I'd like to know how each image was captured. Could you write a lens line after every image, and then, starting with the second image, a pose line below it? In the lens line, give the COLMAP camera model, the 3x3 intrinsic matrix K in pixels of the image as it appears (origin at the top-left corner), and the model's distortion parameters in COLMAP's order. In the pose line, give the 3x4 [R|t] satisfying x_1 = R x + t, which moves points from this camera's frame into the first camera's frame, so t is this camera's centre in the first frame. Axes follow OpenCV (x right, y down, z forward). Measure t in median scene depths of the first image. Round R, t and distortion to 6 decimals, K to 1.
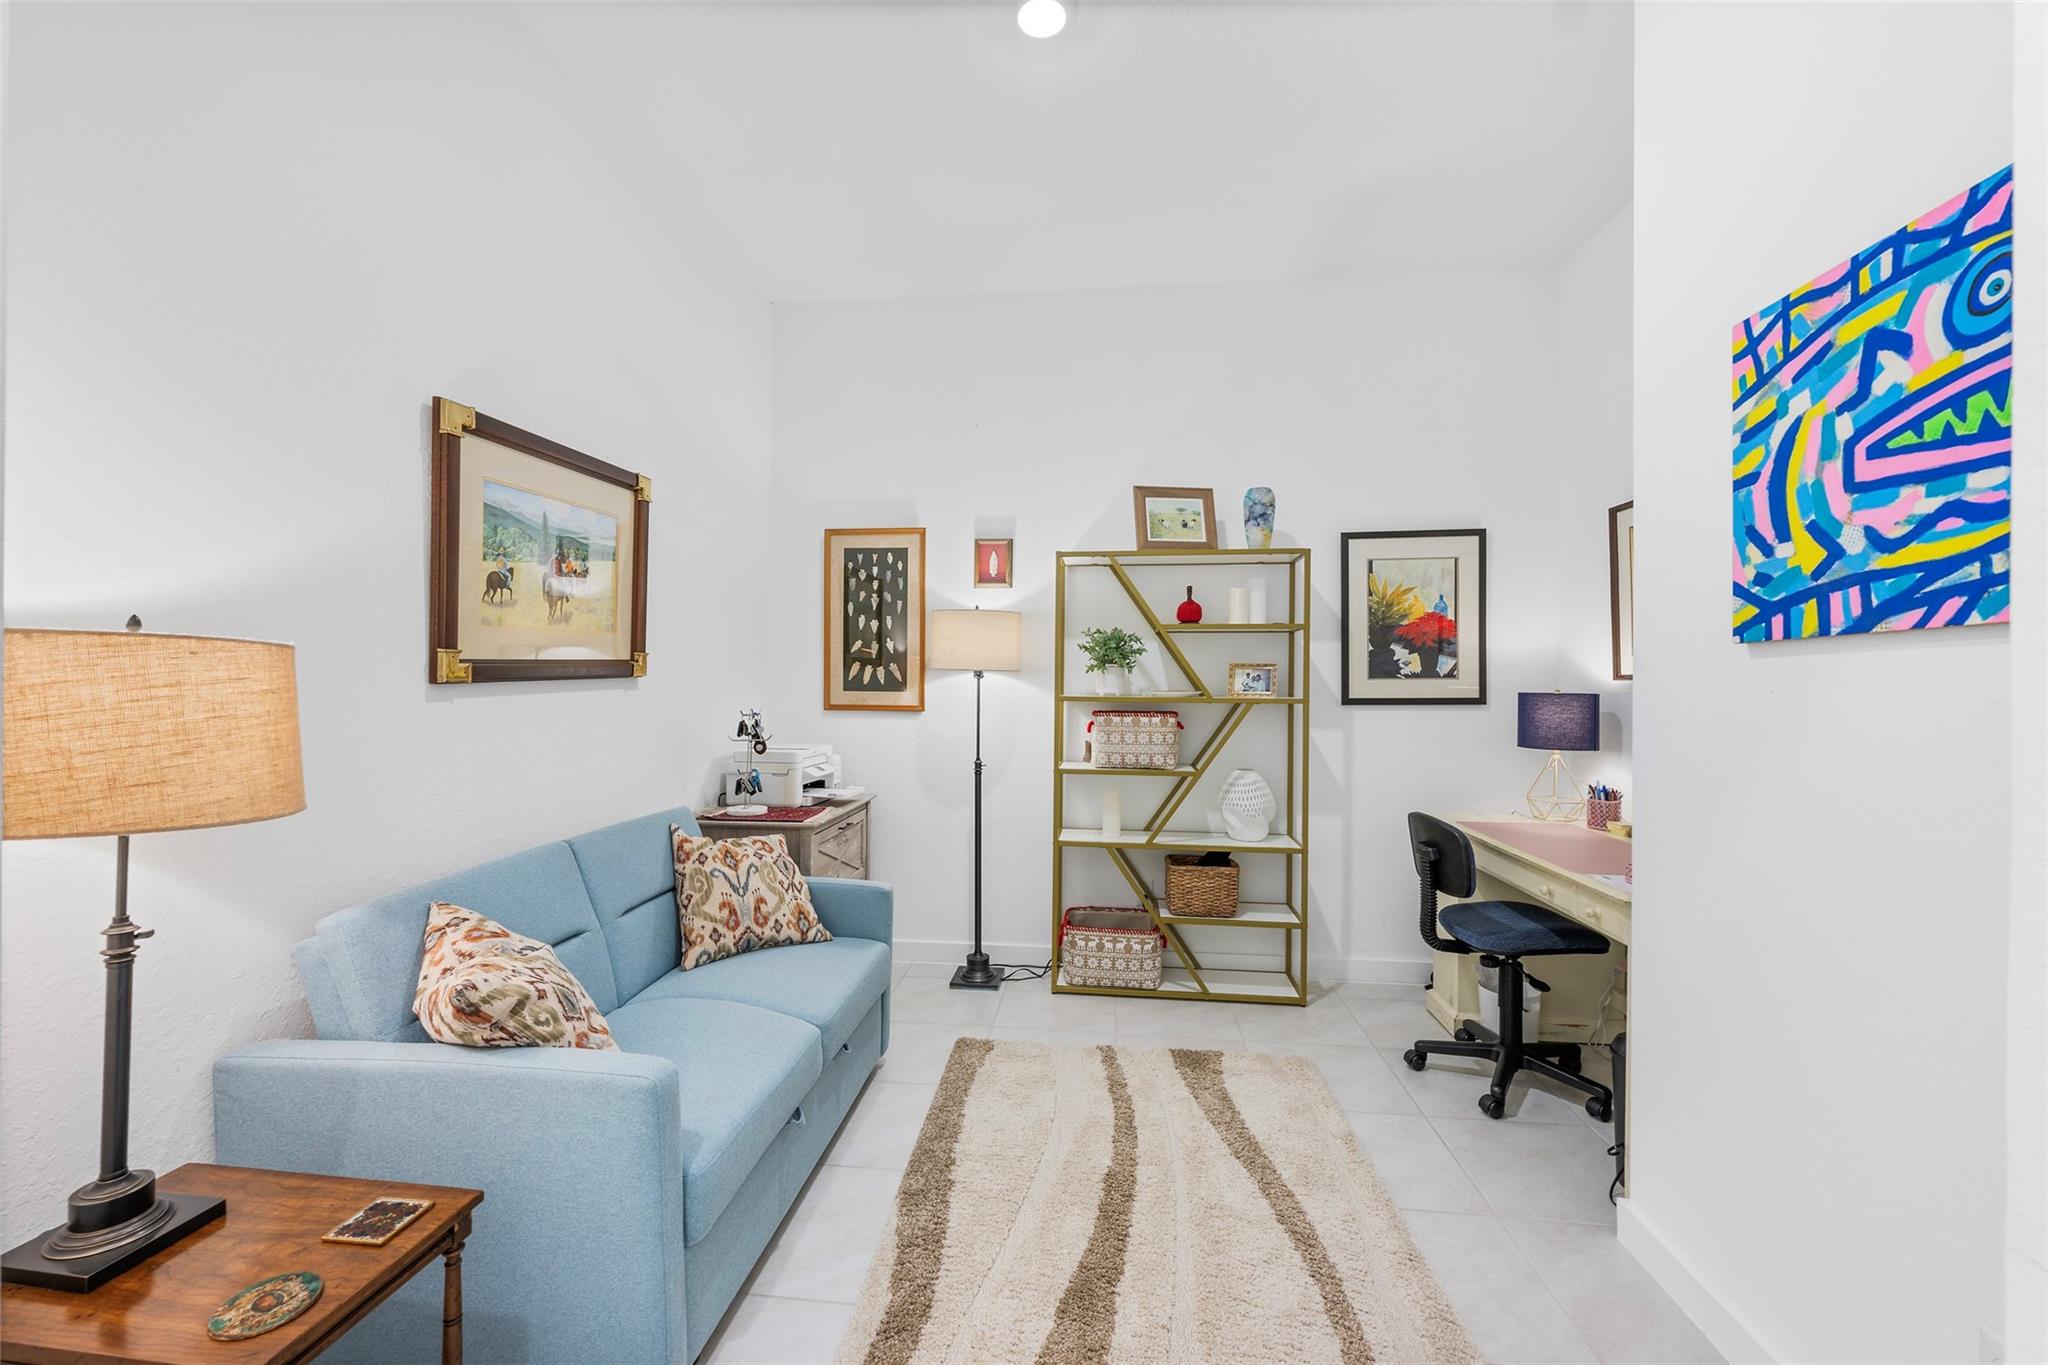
lens RADIAL K [[817.0, 0, 1049.3], [0, 817.0, 664.2], [0, 0, 1]] dist [-0.001724, 0.000306]
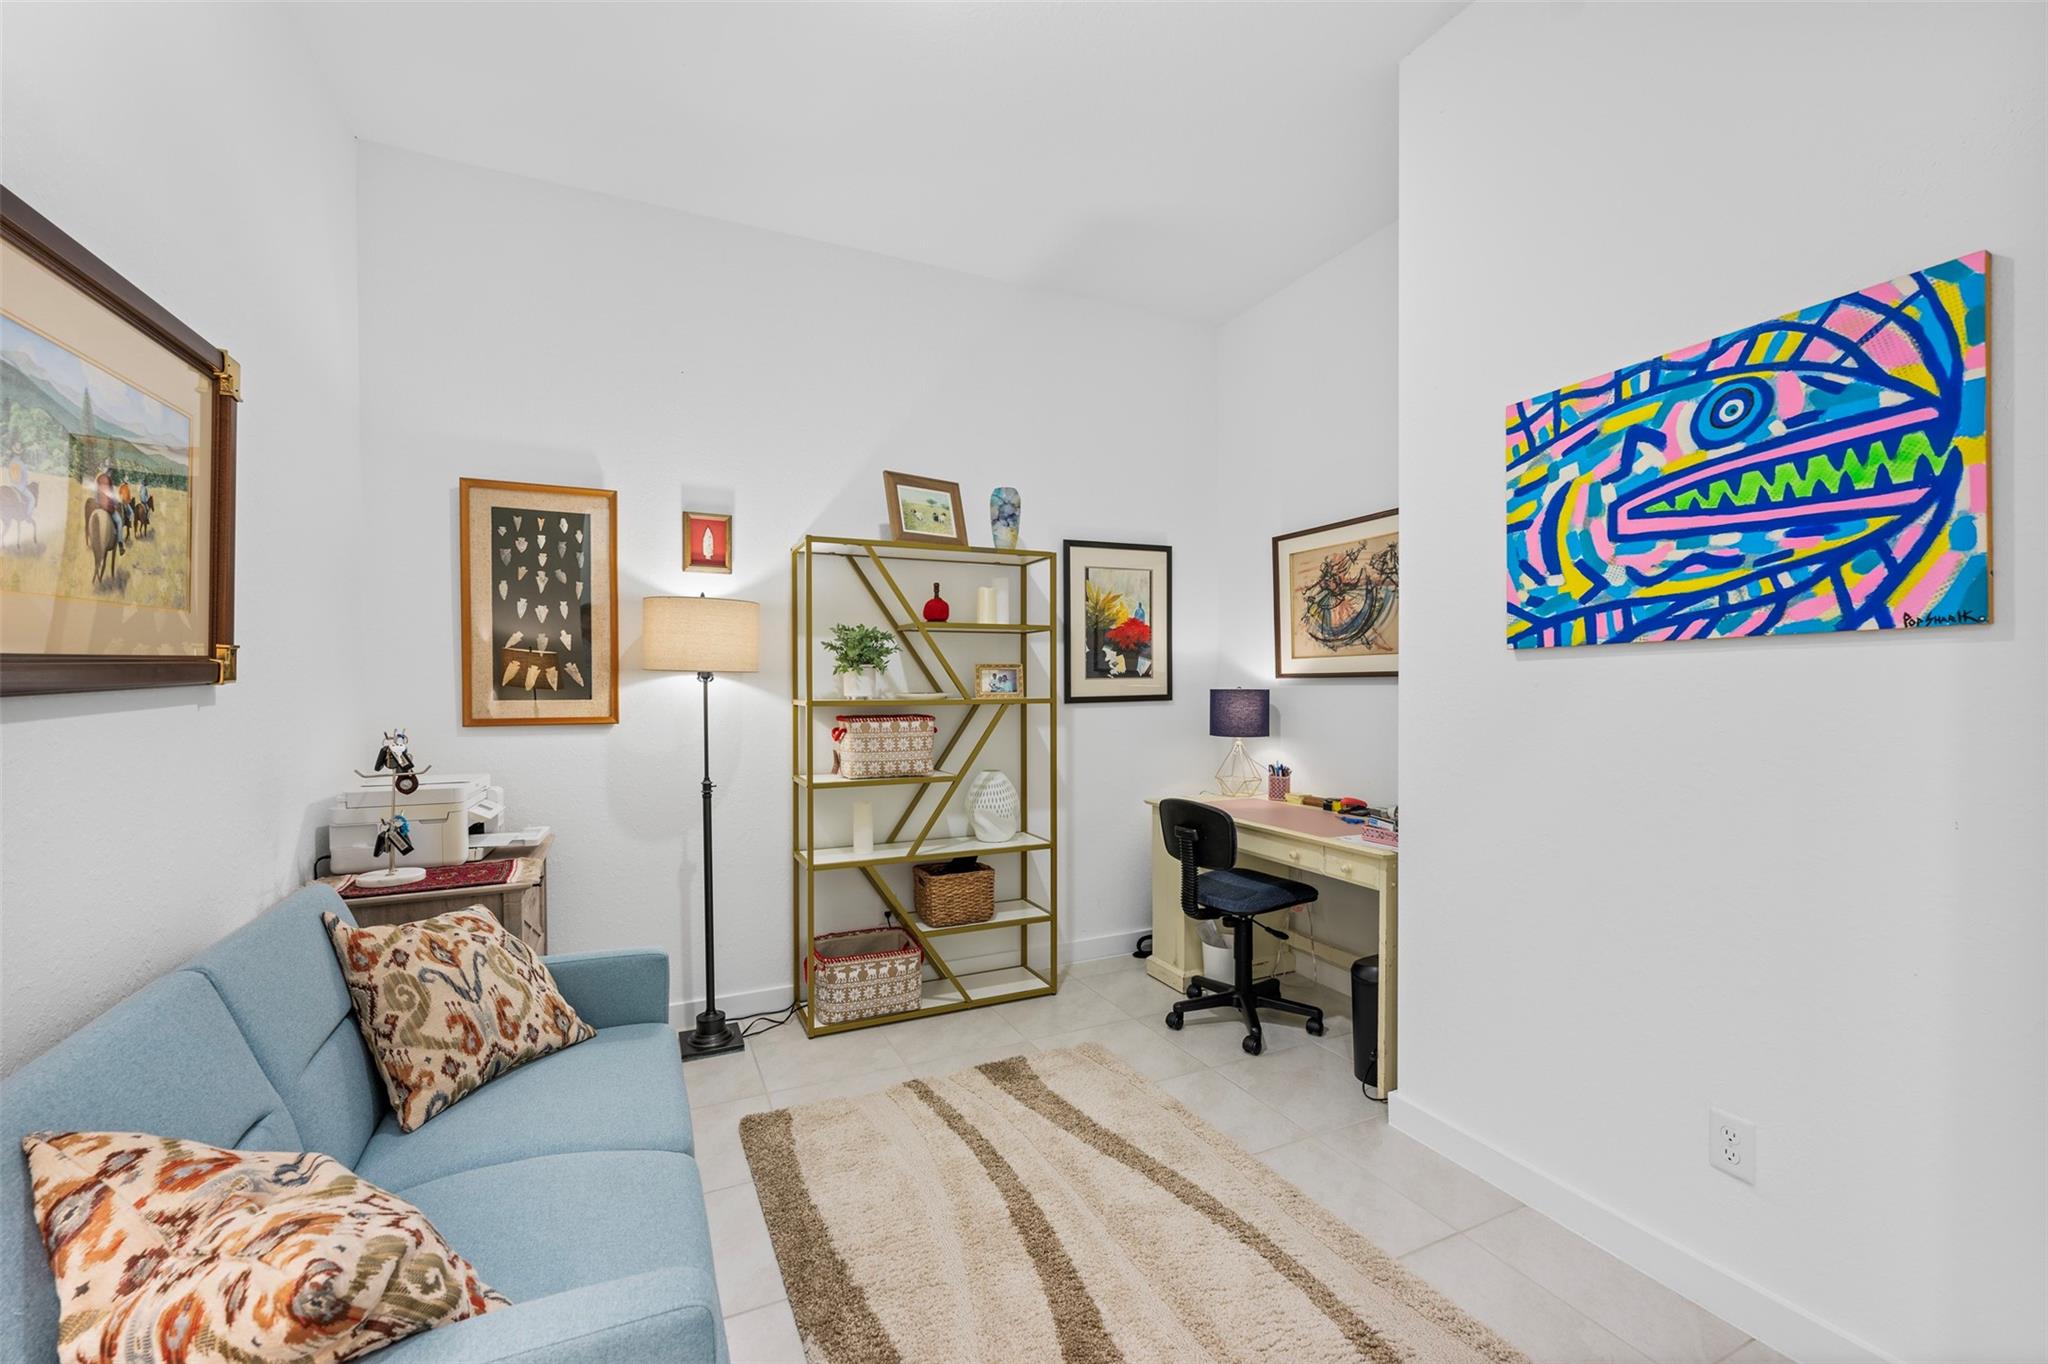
lens RADIAL K [[817.0, 0, 1024.8], [0, 817.0, 681.5], [0, 0, 1]] dist [-0.001724, 0.000306]
pose [[0.857431, -0.008960, 0.514520, -0.301195], [-0.001475, 0.999801, 0.019870, 0.000797], [-0.514596, -0.017796, 0.857248, 0.163072]]
